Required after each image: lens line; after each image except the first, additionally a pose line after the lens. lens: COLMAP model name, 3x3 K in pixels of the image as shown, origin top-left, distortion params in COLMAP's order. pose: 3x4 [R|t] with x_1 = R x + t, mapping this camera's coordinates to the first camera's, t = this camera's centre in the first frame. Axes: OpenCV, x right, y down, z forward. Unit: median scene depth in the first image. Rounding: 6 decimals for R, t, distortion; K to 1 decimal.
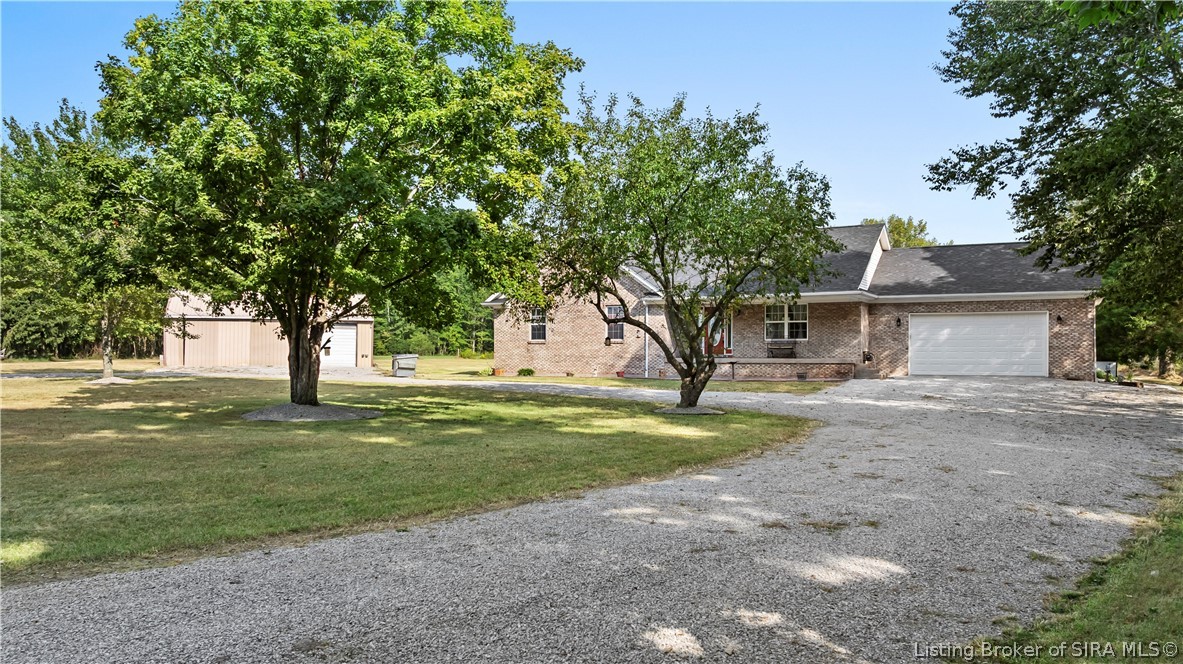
lens RADIAL K [[838.4, 0, 600.4], [0, 838.4, 363.4], [0, 0, 1]] dist [-0.020286, 0.007724]
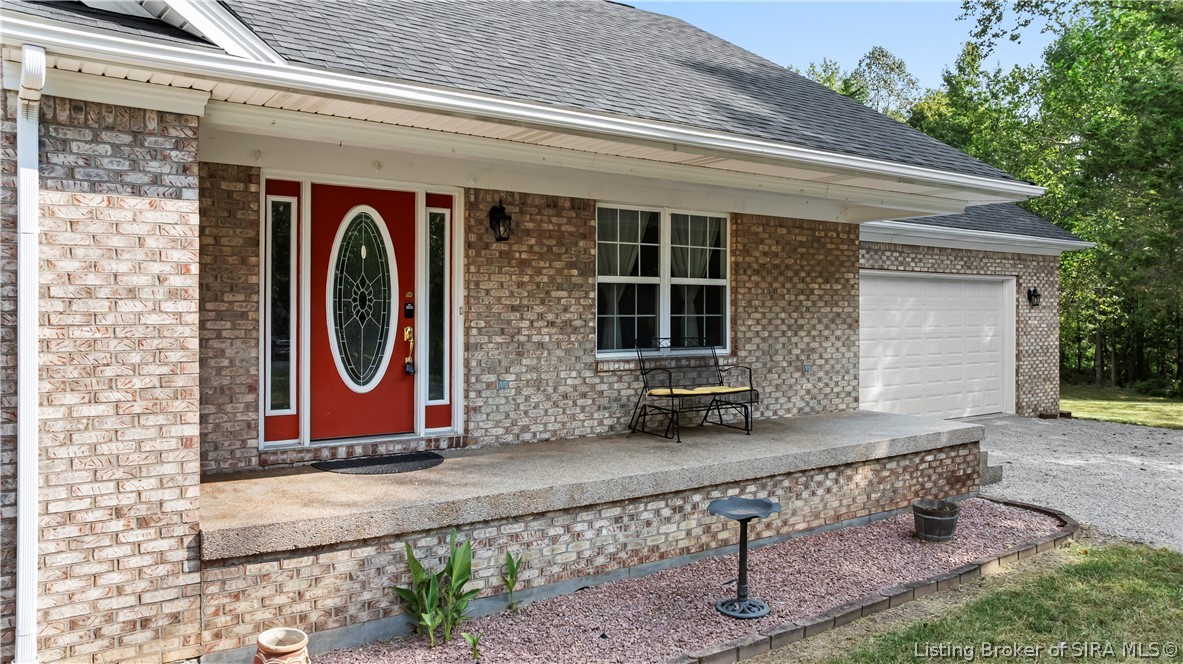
lens RADIAL K [[838.4, 0, 552.4], [0, 838.4, 333.4], [0, 0, 1]] dist [-0.020286, 0.007724]
pose [[0.469744, -0.024317, 0.882468, -0.012540], [0.010438, 0.999704, 0.021991, -0.040955], [-0.882741, -0.001119, 0.469859, 0.935173]]
